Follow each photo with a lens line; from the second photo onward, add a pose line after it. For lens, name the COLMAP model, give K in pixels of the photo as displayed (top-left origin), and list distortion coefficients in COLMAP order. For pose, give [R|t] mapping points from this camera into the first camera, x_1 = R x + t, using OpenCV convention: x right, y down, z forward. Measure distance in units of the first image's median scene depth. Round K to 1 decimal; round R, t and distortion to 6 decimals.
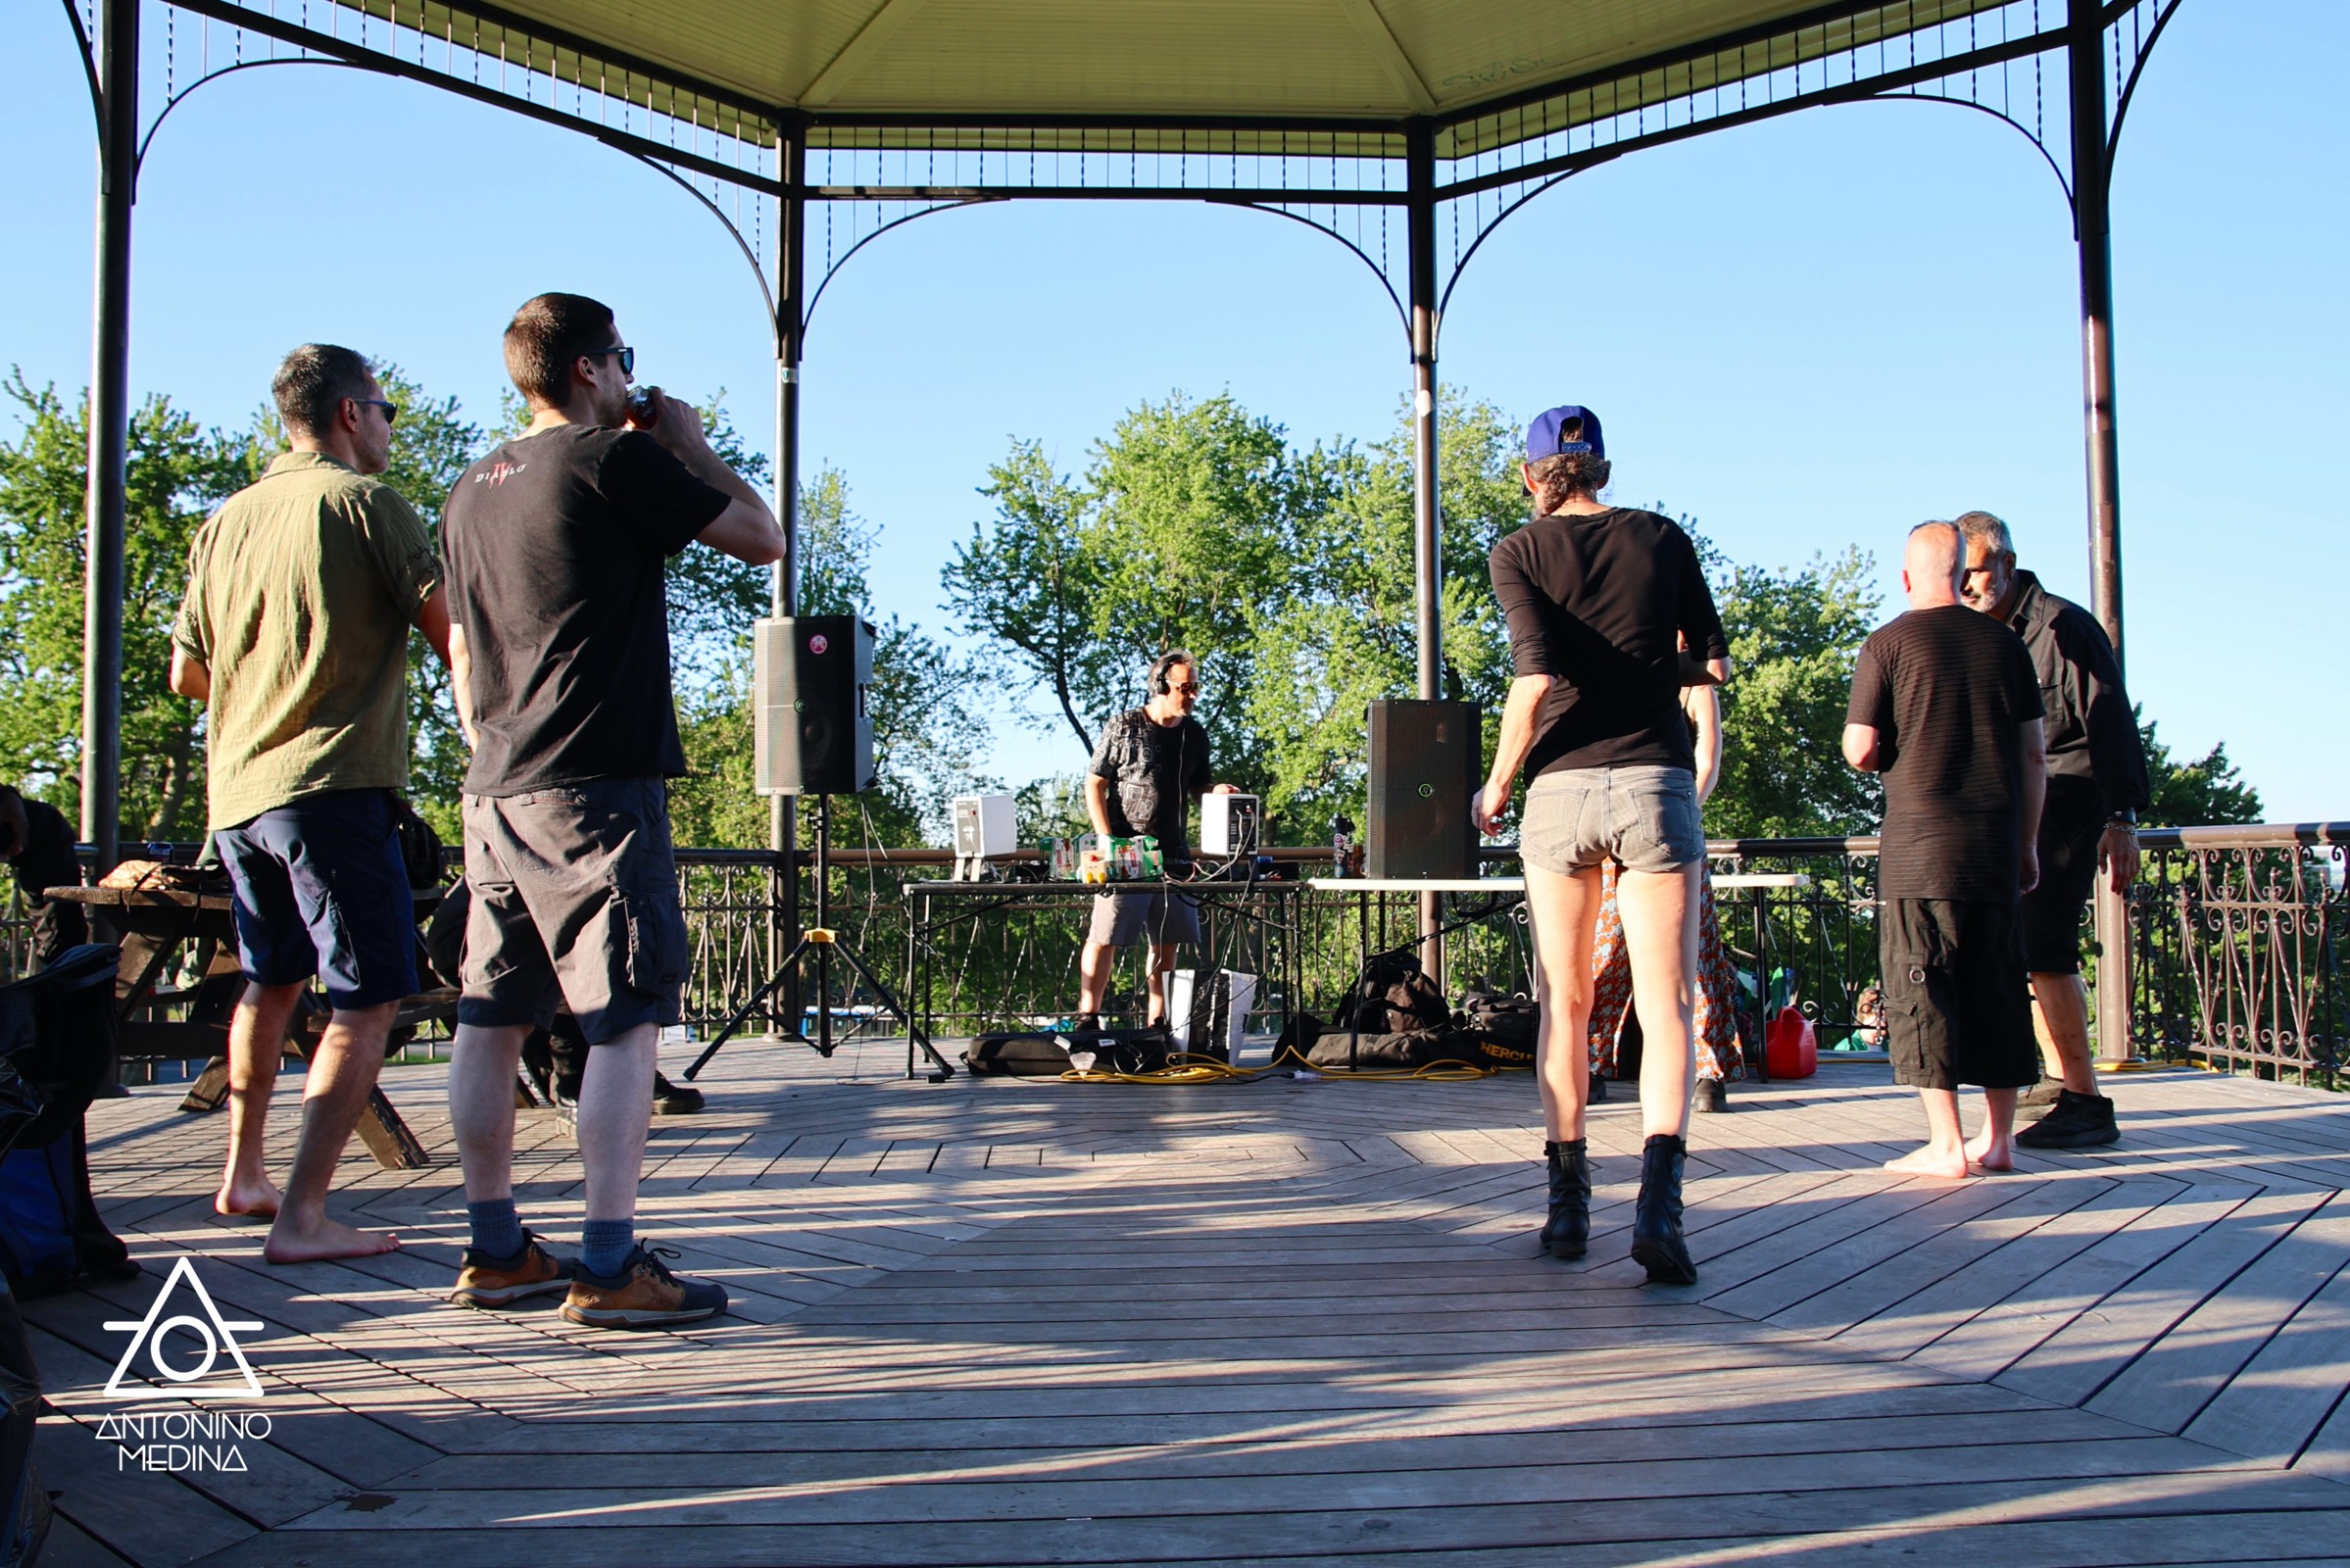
lens RADIAL K [[1865.0, 0, 1175.0], [0, 1865.0, 784.0], [0, 0, 1]] dist [-0.117256, 0.100894]
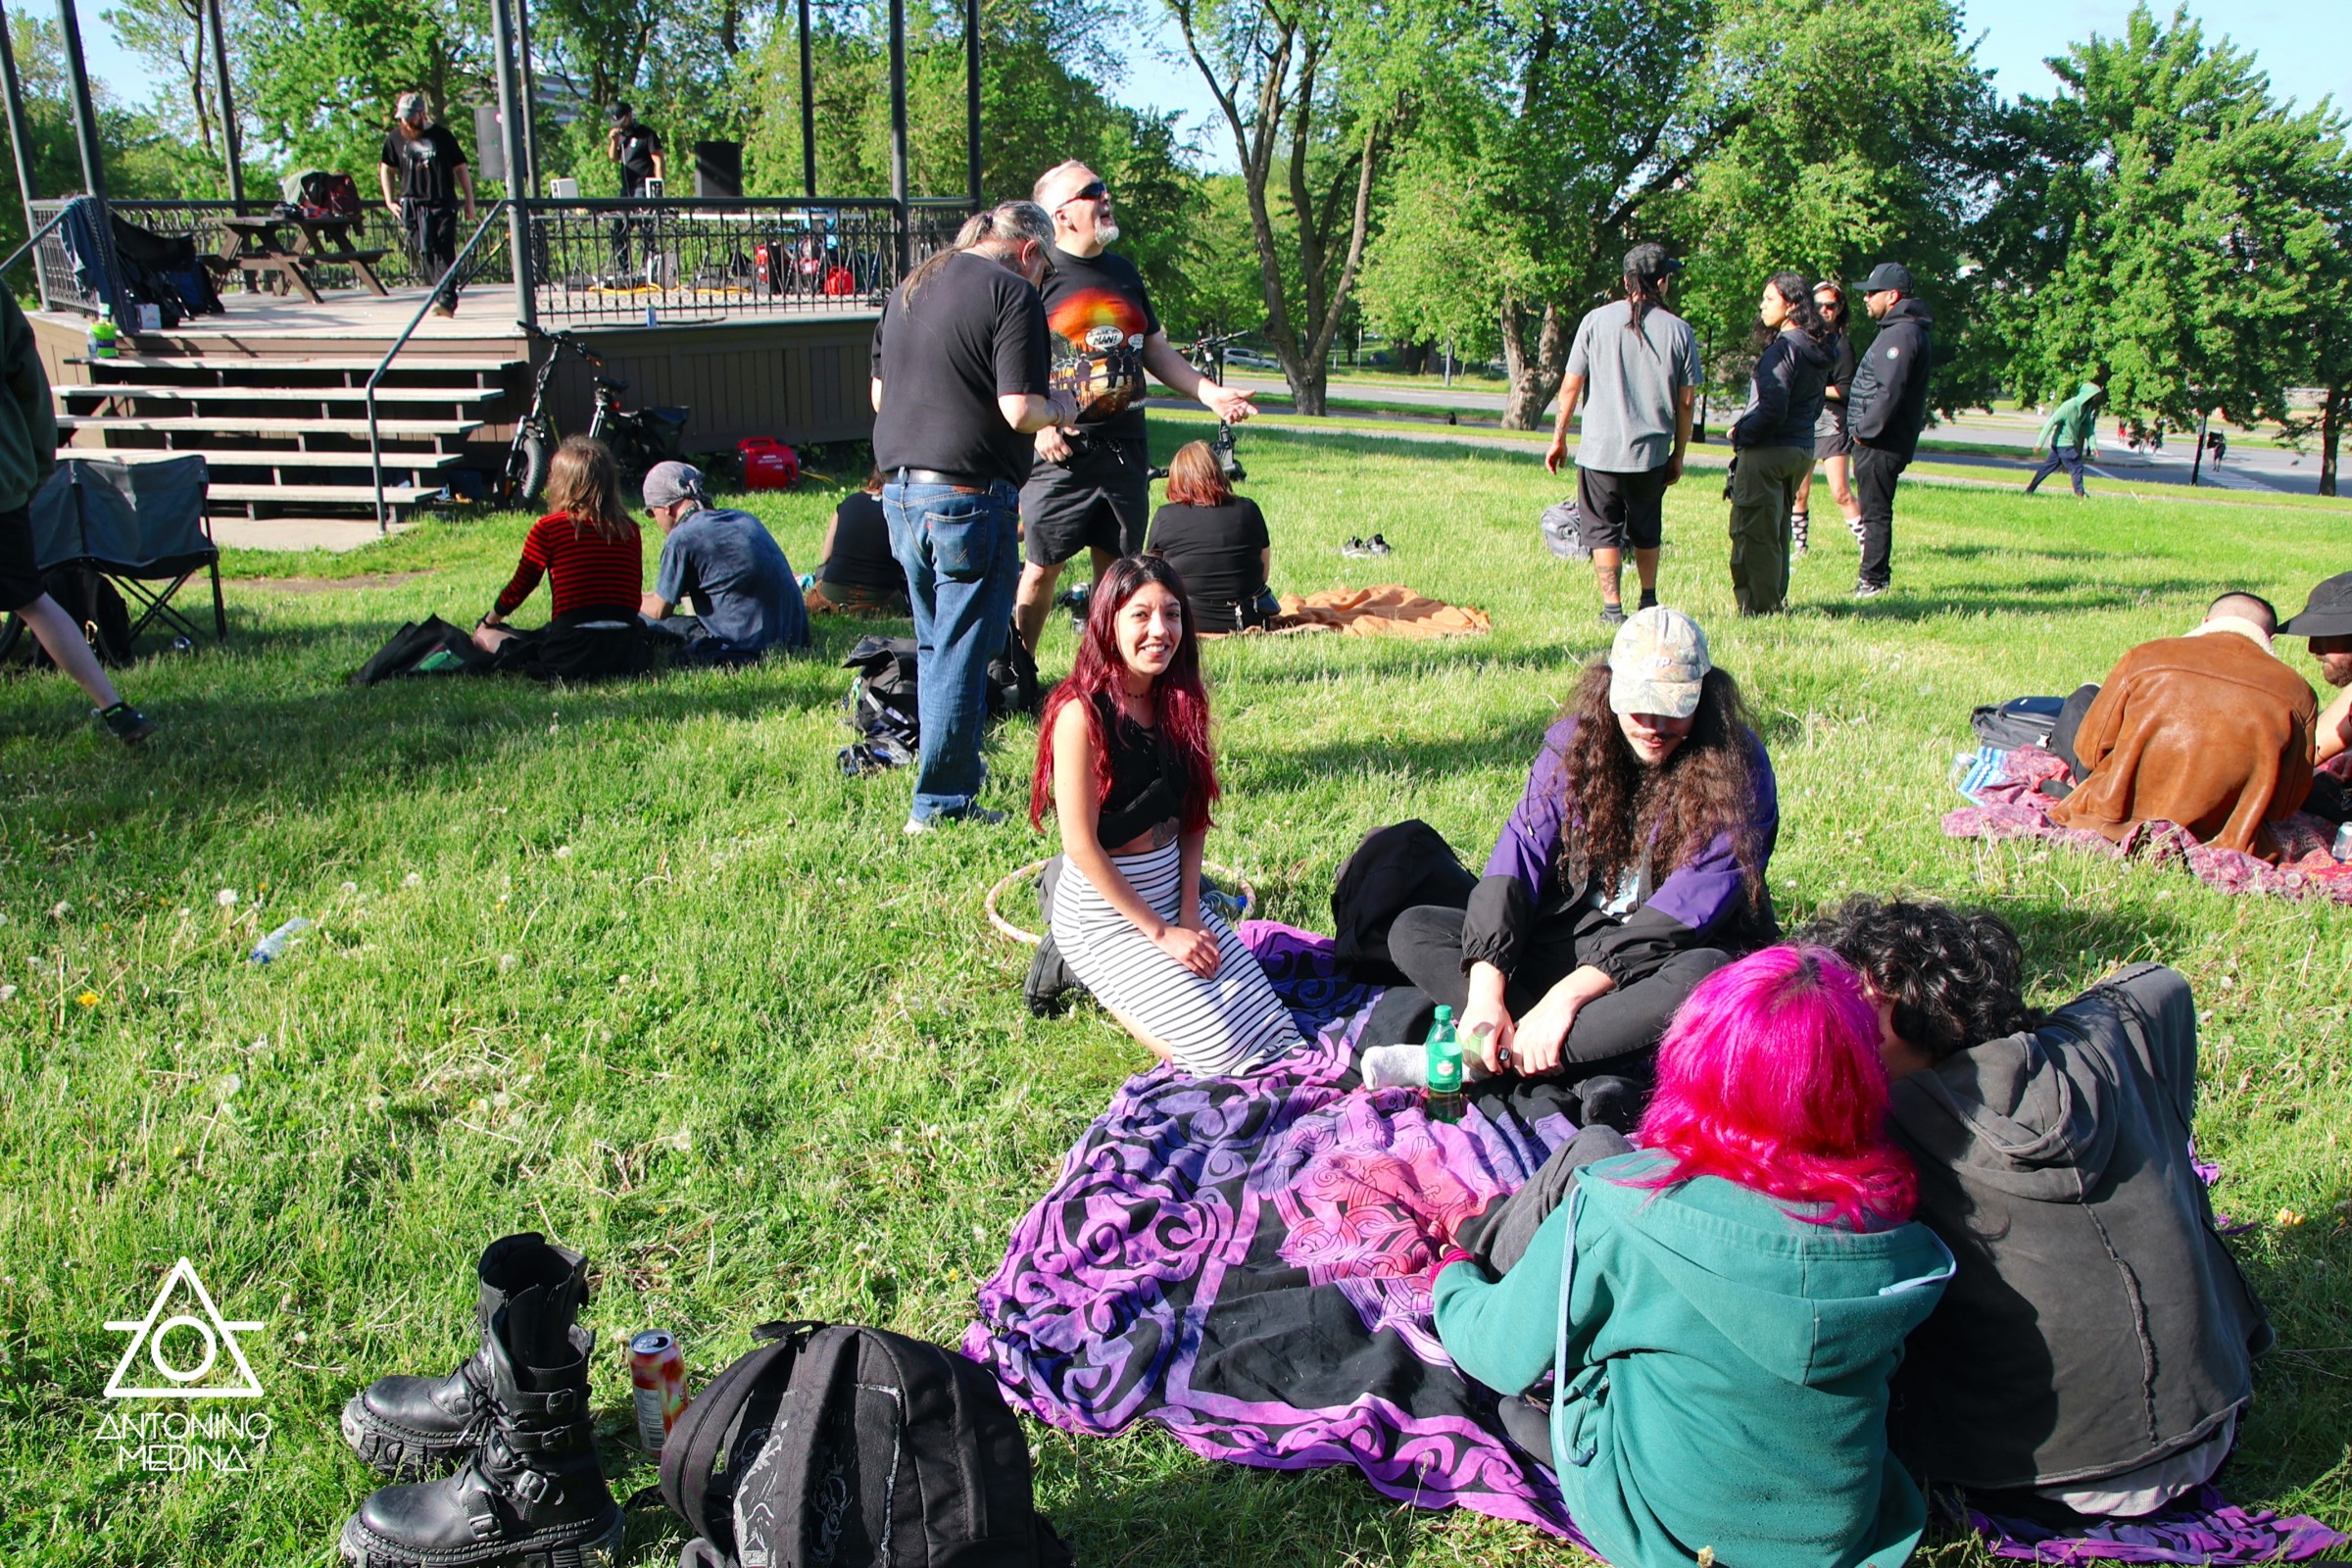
lens RADIAL K [[1895.4, 0, 1163.3], [0, 1895.4, 793.0], [0, 0, 1]] dist [-0.123123, 0.132807]
pose [[0.984184, 0.069557, -0.162920, 0.142261], [-0.008305, 0.936792, 0.349789, -0.012340], [0.176952, -0.342904, 0.922554, -0.179589]]
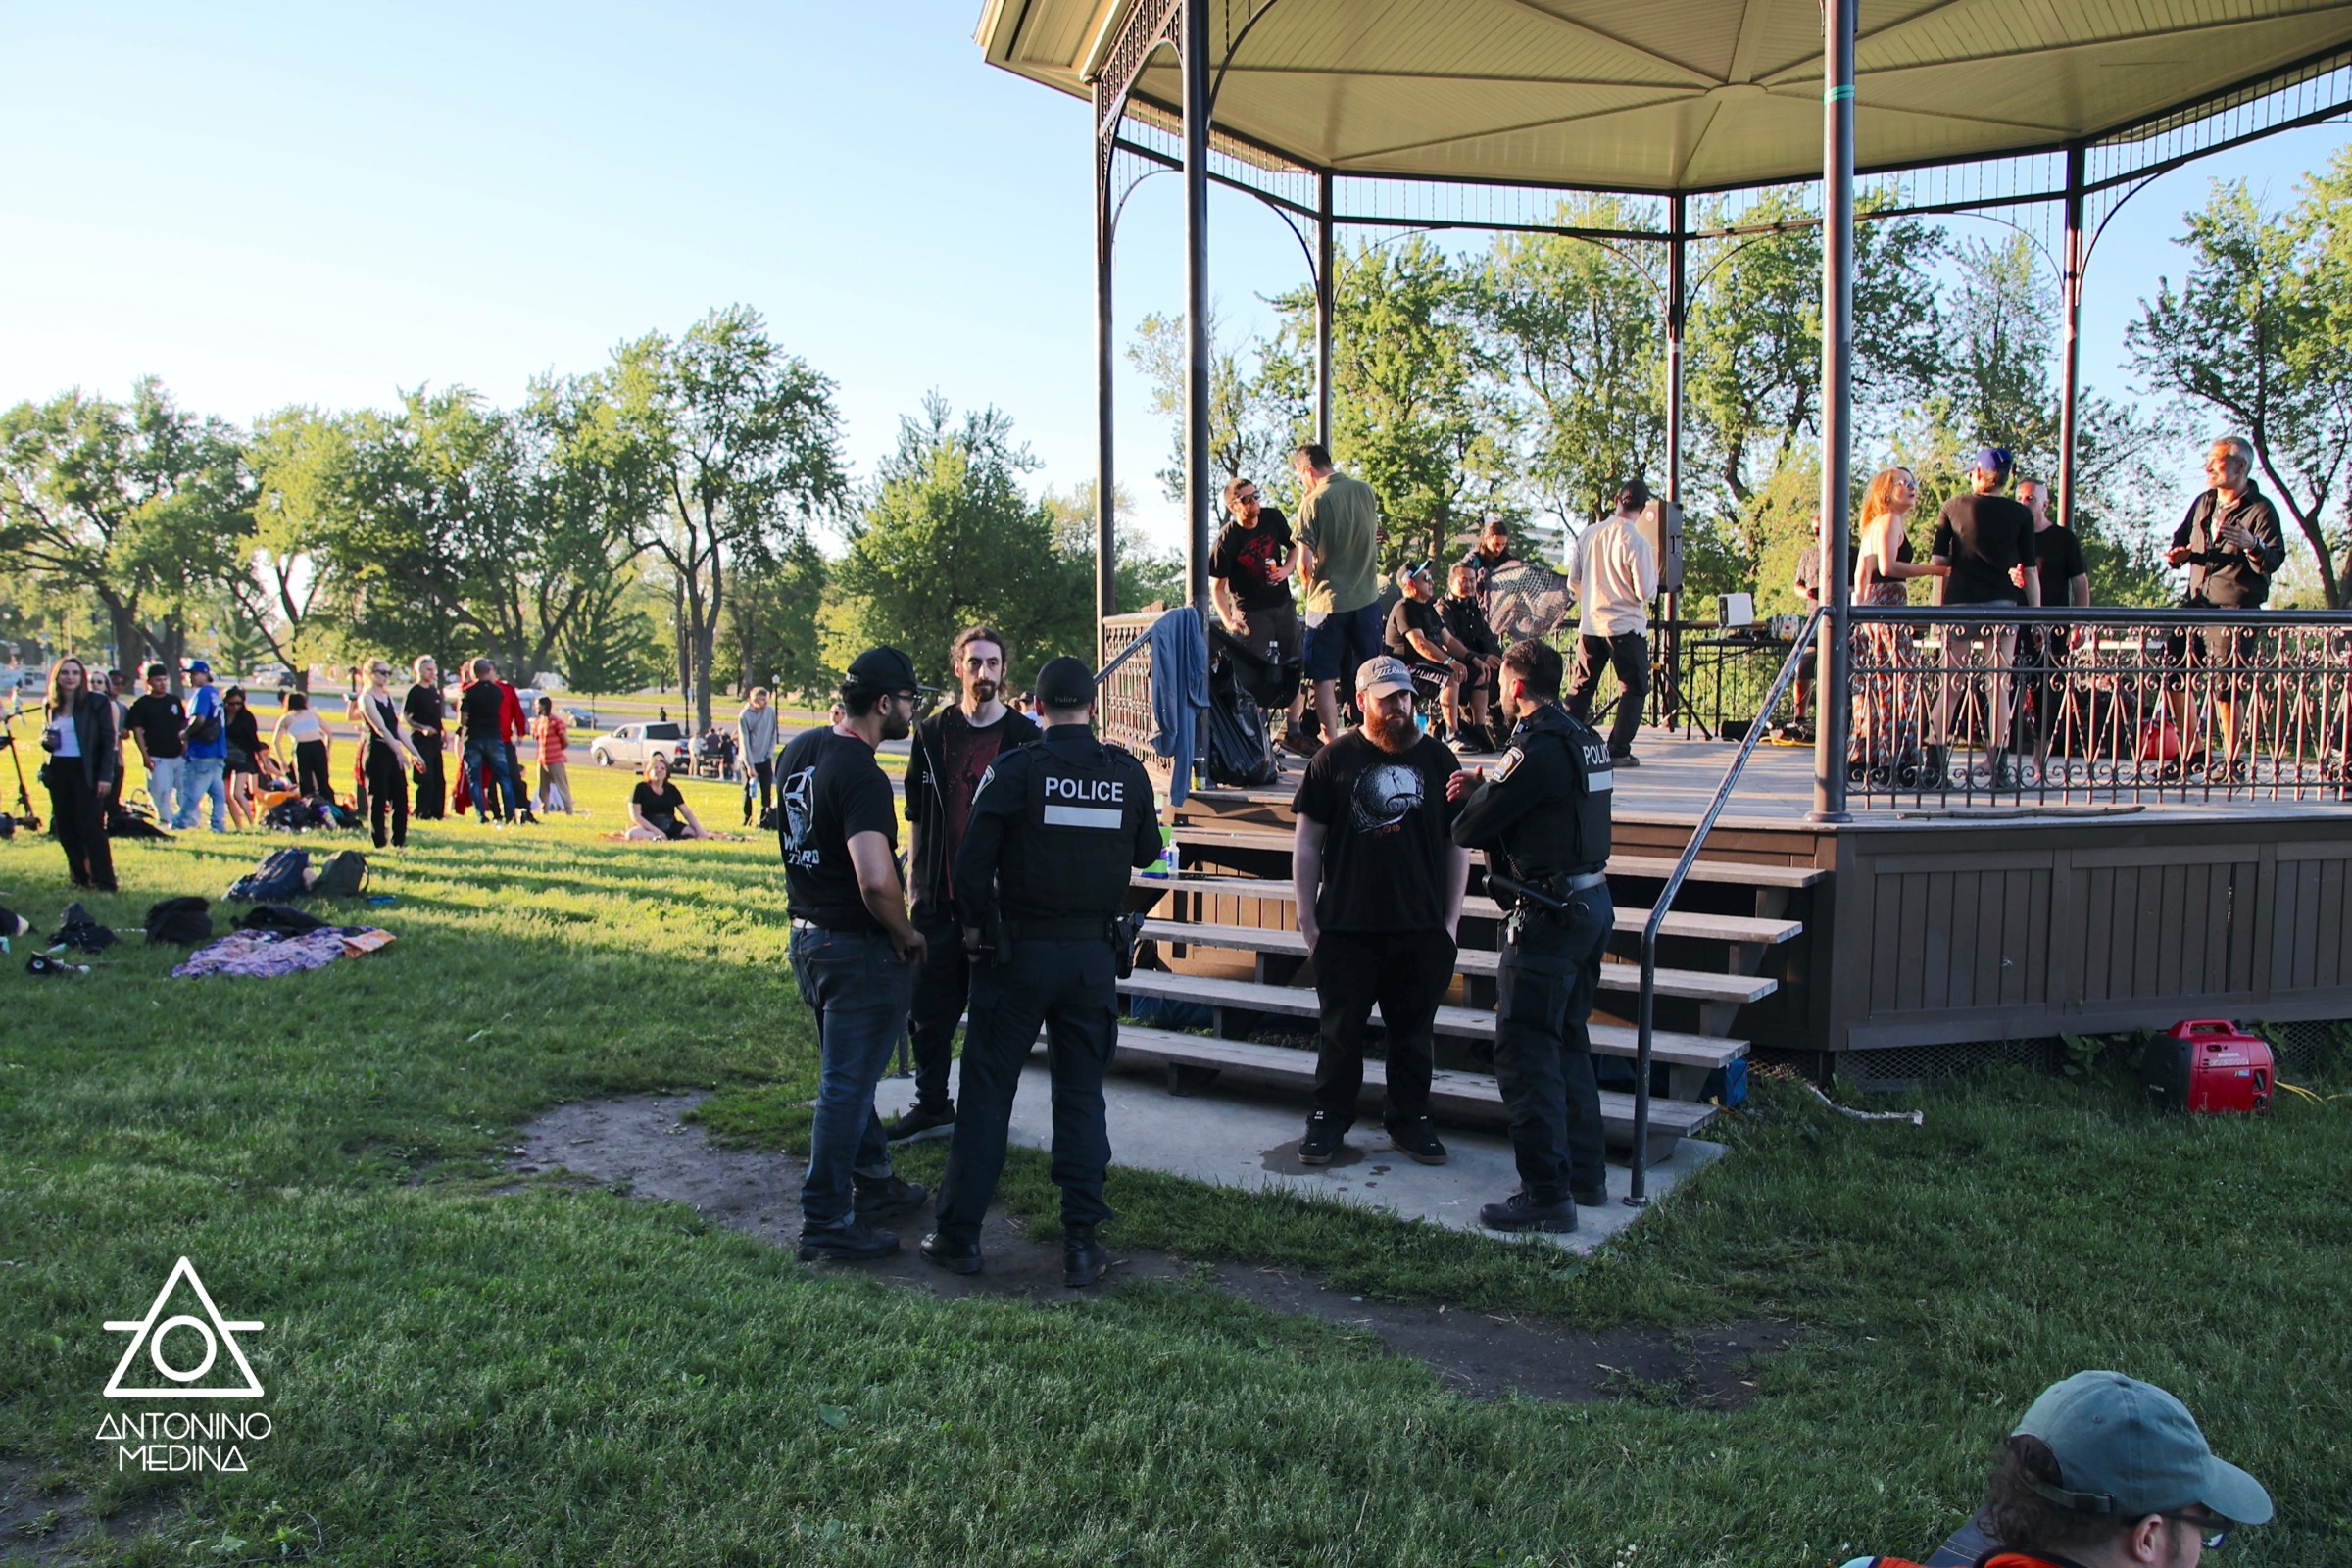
lens RADIAL K [[1866.6, 0, 1176.0], [0, 1866.6, 784.0], [0, 0, 1]] dist [-0.117256, 0.100894]
pose [[0.794827, 0.056797, -0.604173, 0.072008], [0.023691, 0.991947, 0.124418, -0.005846], [0.606374, -0.113205, 0.787080, -0.102770]]
